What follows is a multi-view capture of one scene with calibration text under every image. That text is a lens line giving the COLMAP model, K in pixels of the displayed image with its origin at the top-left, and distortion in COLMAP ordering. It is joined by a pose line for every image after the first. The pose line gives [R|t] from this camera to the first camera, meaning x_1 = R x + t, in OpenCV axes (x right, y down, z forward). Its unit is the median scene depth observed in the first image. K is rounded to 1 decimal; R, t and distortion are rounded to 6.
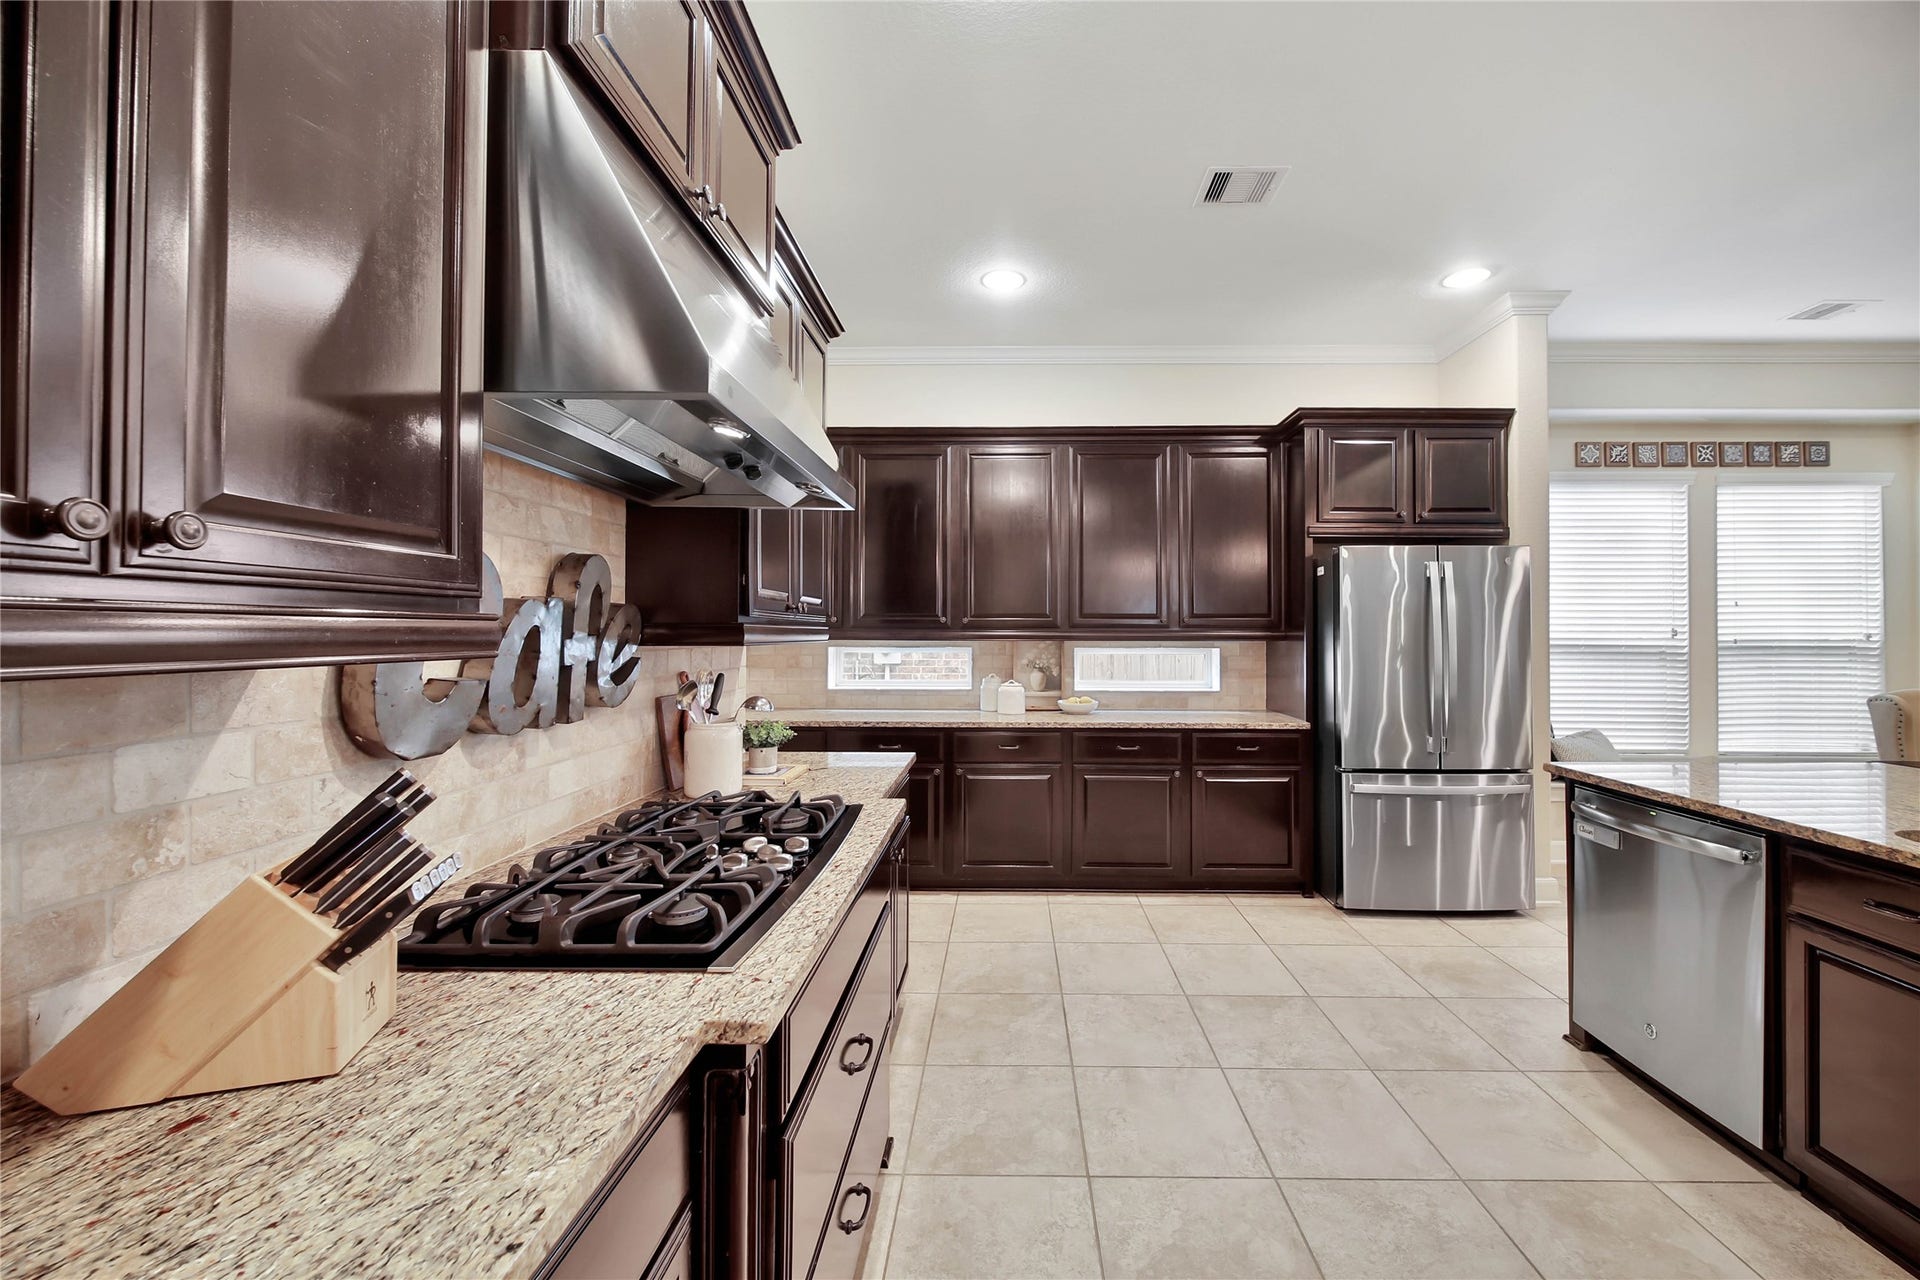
lens RADIAL K [[688.7, 0, 963.2], [0, 688.7, 625.4], [0, 0, 1]] dist [-0.002566, -0.000061]
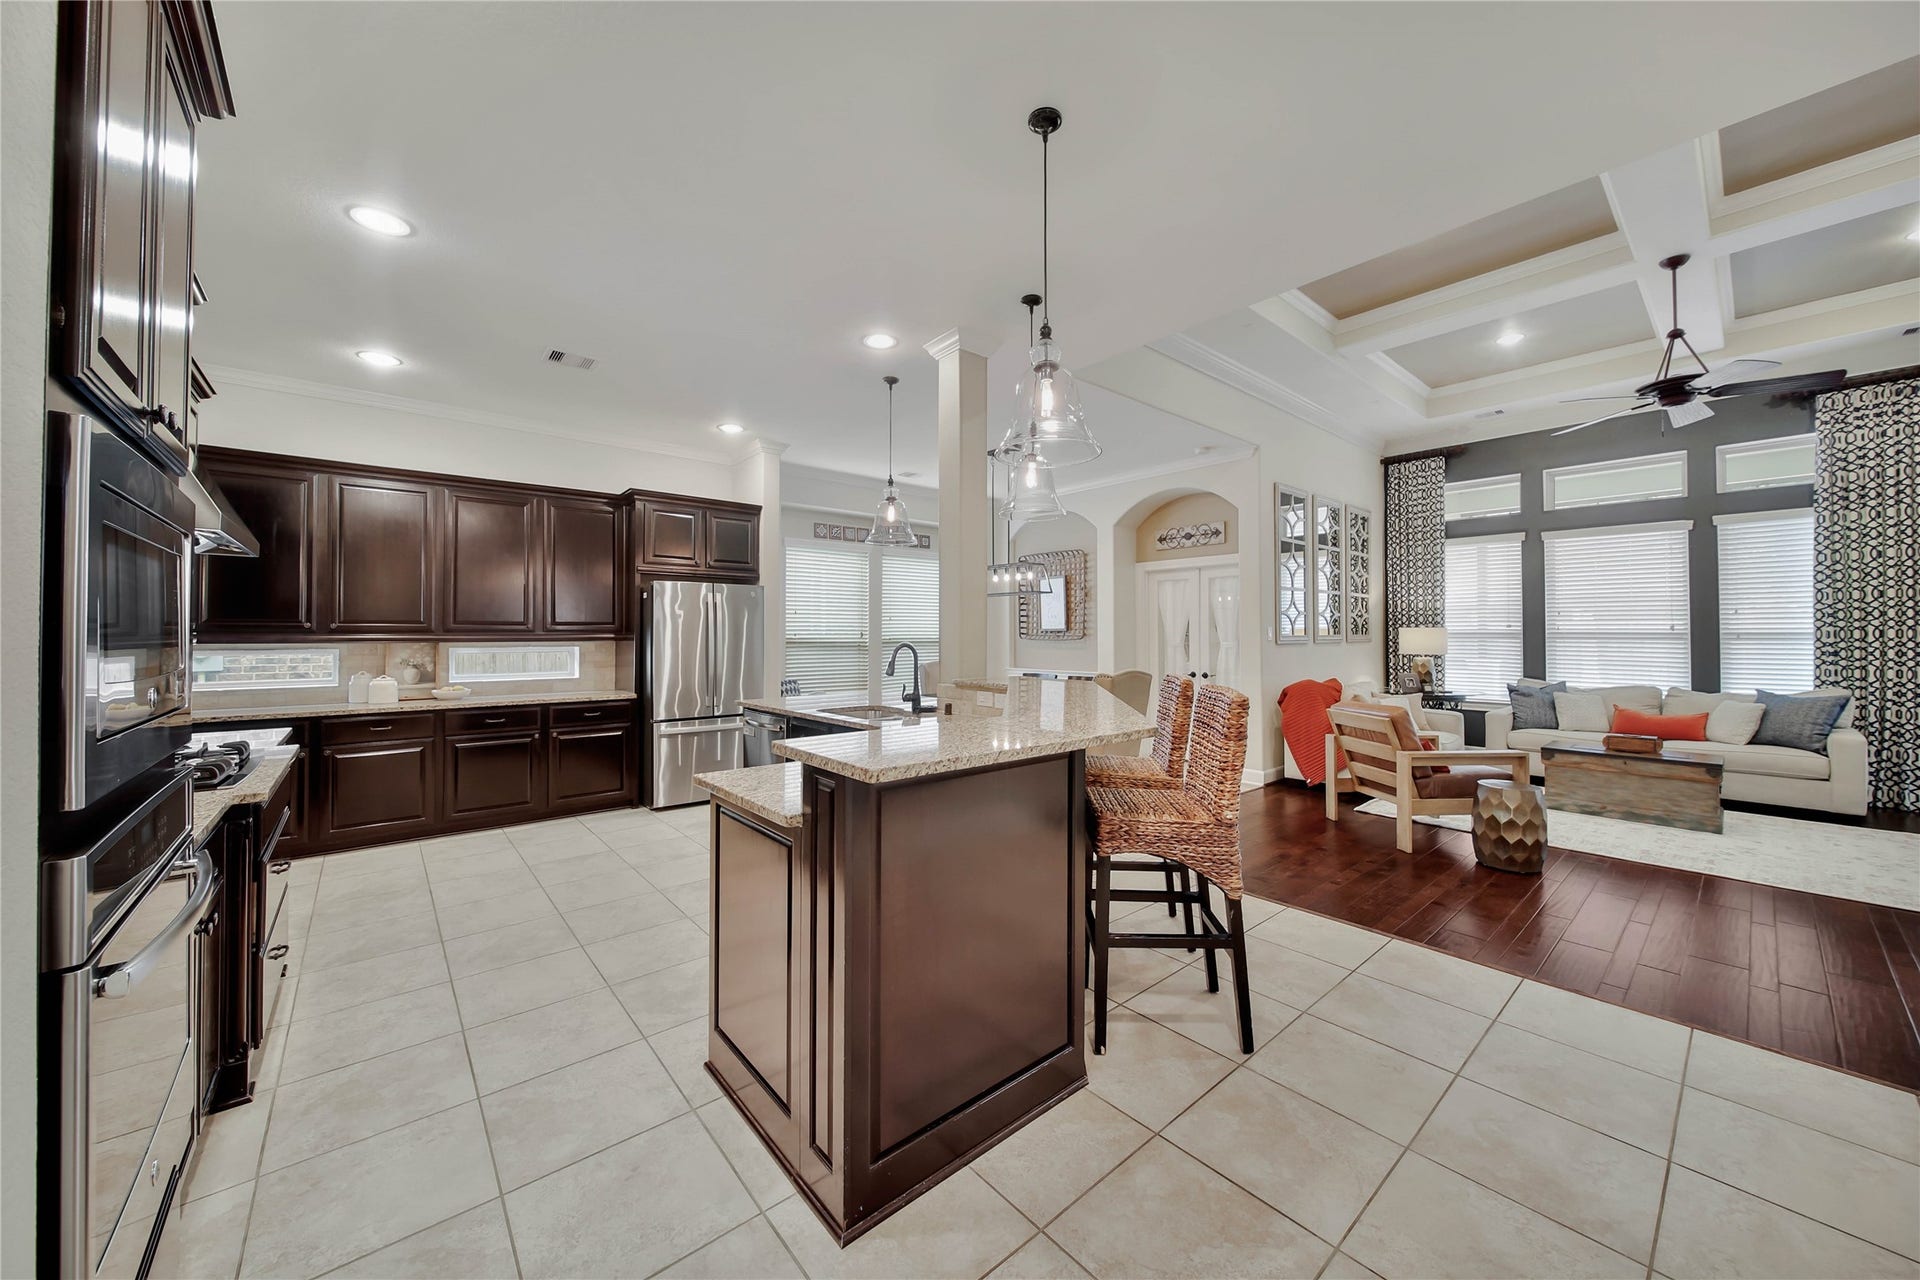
lens RADIAL K [[688.7, 0, 963.2], [0, 688.7, 625.4], [0, 0, 1]] dist [-0.002566, -0.000061]
pose [[0.712140, 0.006561, 0.702007, -0.055421], [-0.005119, 0.999978, -0.004154, -0.008538], [-0.702019, -0.000635, 0.712158, -0.594267]]
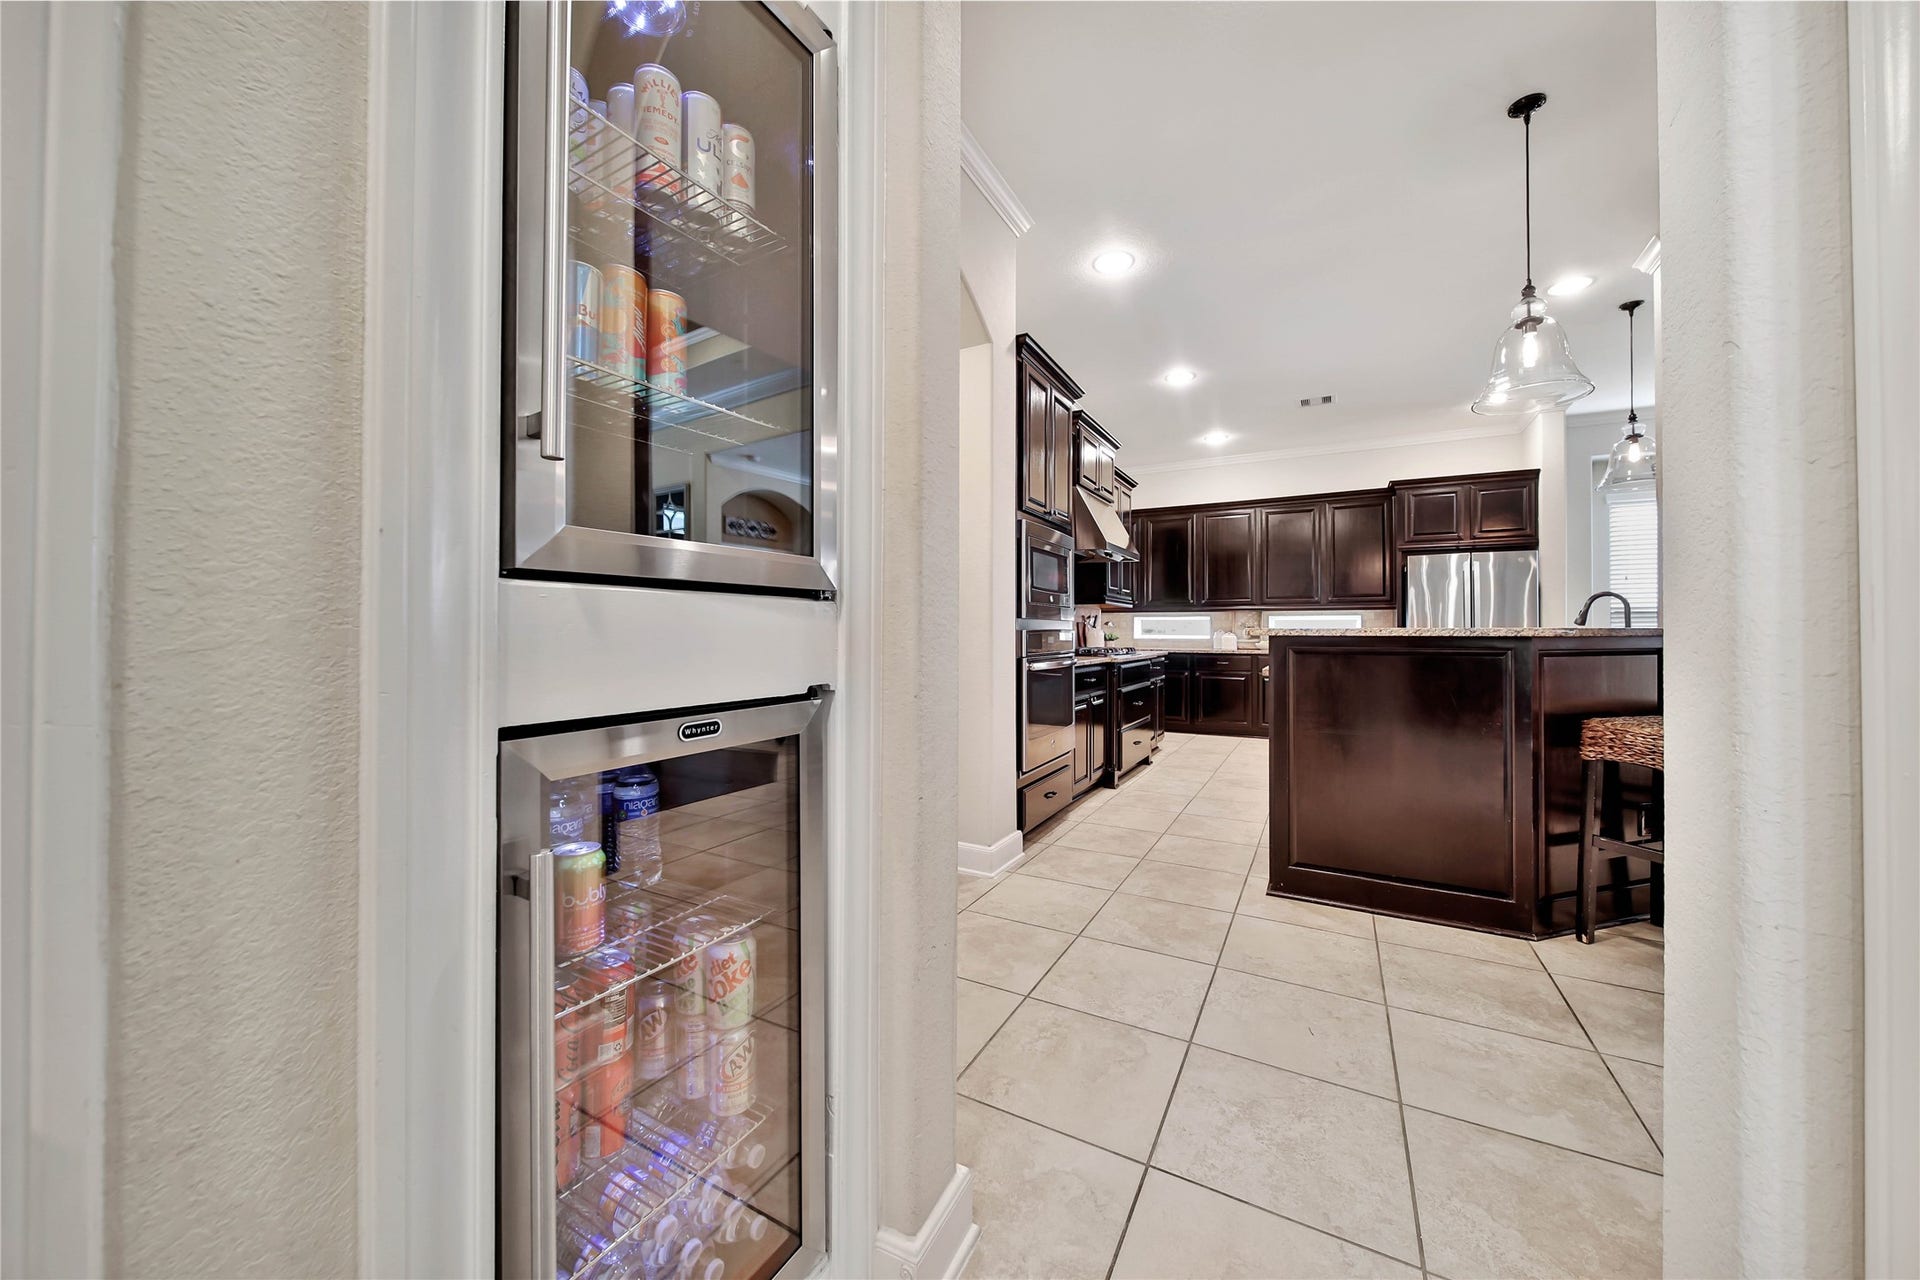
lens RADIAL K [[688.7, 0, 963.2], [0, 688.7, 625.4], [0, 0, 1]] dist [-0.002566, -0.000061]
pose [[0.907503, -0.006523, -0.419994, 0.219293], [0.004555, 0.999973, -0.005689, 0.072392], [0.420020, 0.003249, 0.907509, -1.119758]]
